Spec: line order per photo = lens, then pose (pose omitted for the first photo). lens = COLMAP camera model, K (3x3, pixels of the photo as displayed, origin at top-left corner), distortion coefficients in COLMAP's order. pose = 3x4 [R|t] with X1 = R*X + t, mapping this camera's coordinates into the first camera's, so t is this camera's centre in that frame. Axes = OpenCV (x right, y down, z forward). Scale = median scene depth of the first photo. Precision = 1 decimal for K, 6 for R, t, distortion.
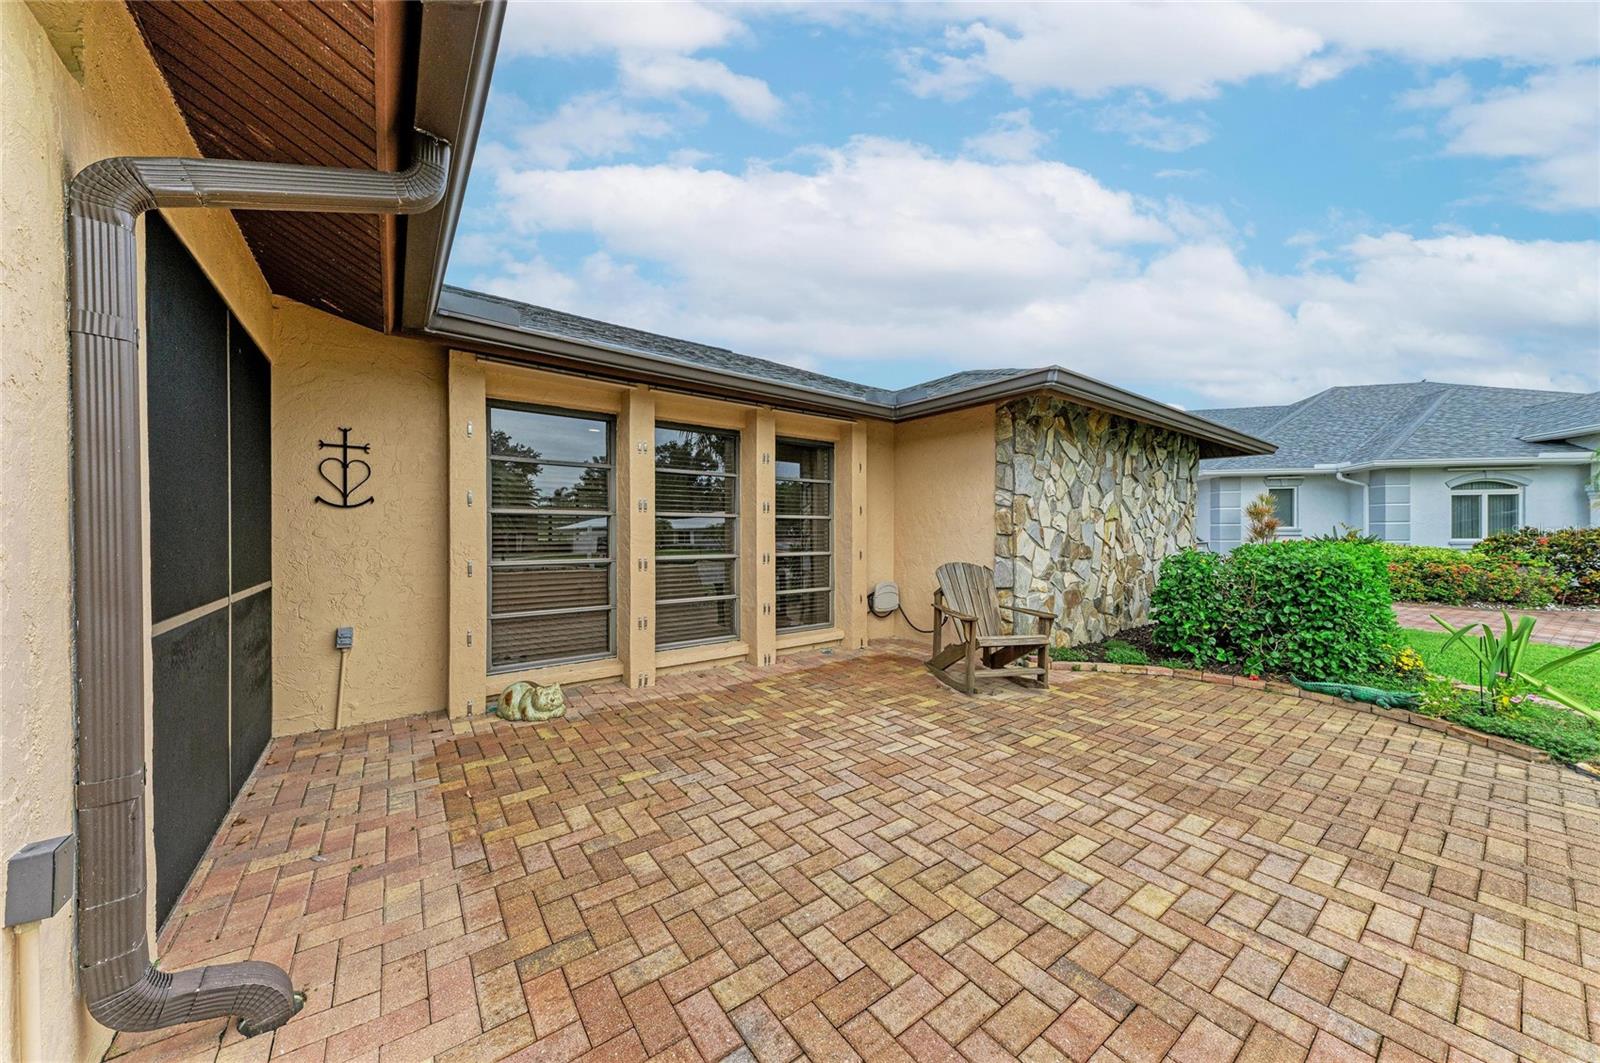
lens RADIAL K [[550.1, 0, 801.8], [0, 550.1, 532.5], [0, 0, 1]] dist [-0.001808, -0.000920]
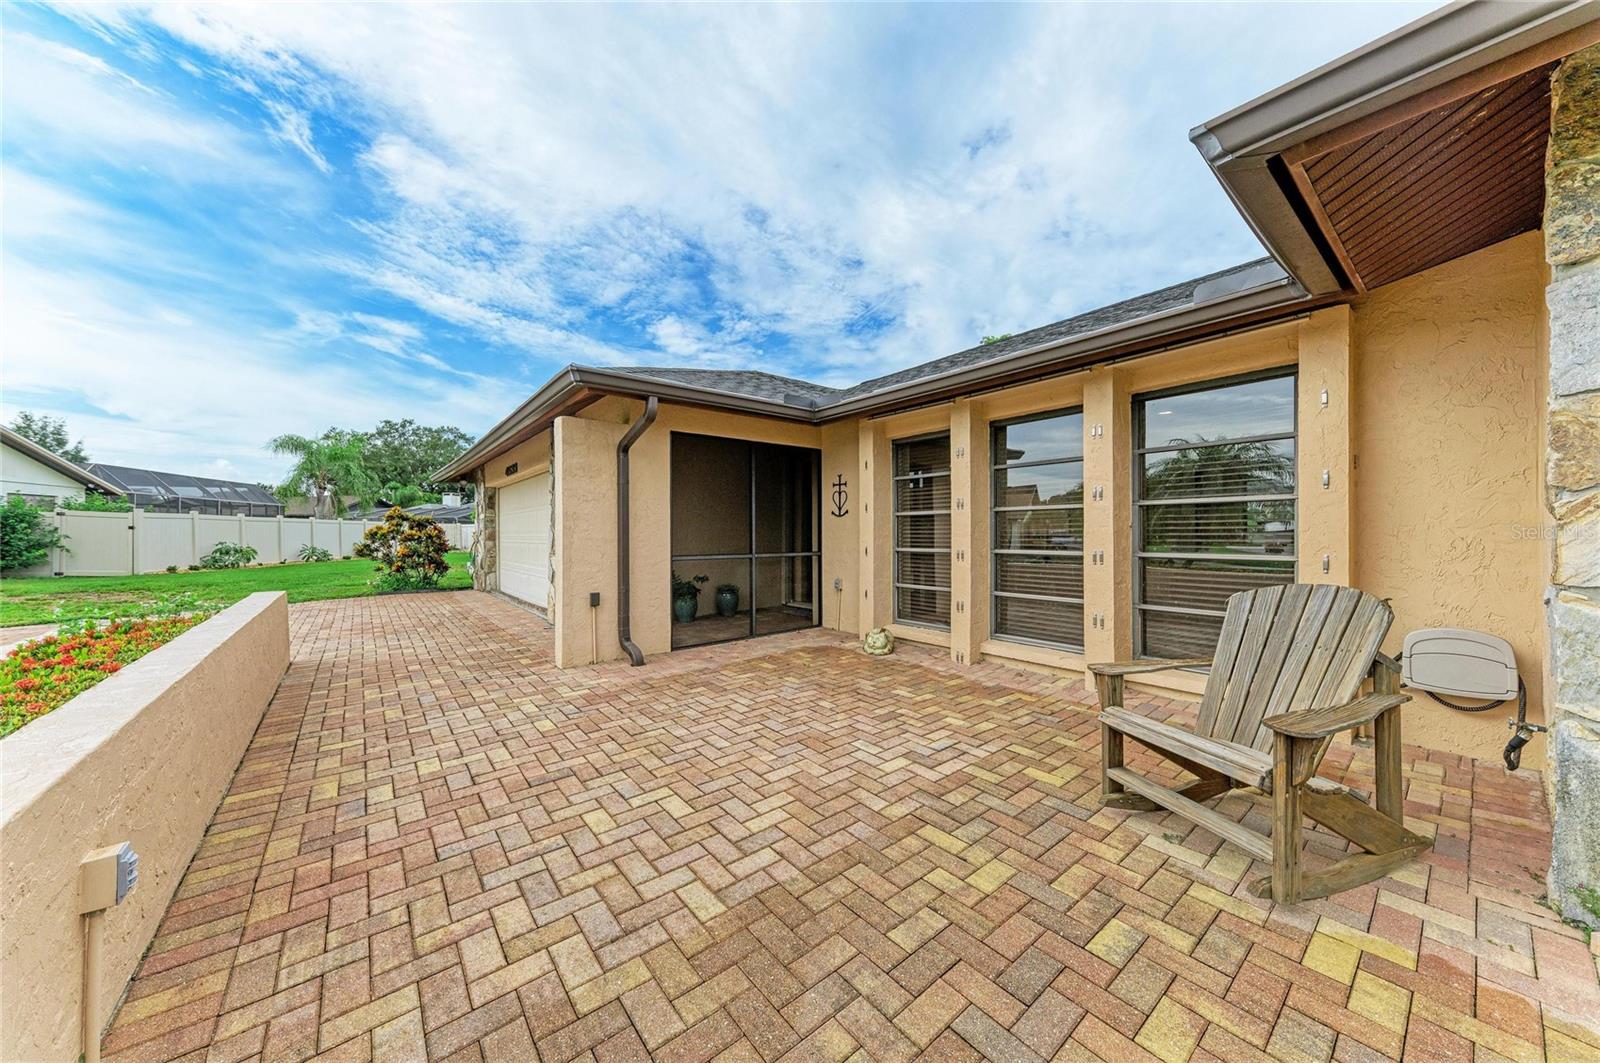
lens RADIAL K [[550.1, 0, 808.8], [0, 550.1, 530.8], [0, 0, 1]] dist [-0.001808, -0.000920]
pose [[0.043876, 0.001286, -0.999036, 1.183676], [-0.001998, 0.999997, 0.001200, 0.003859], [0.999035, 0.001943, 0.043878, 0.881450]]
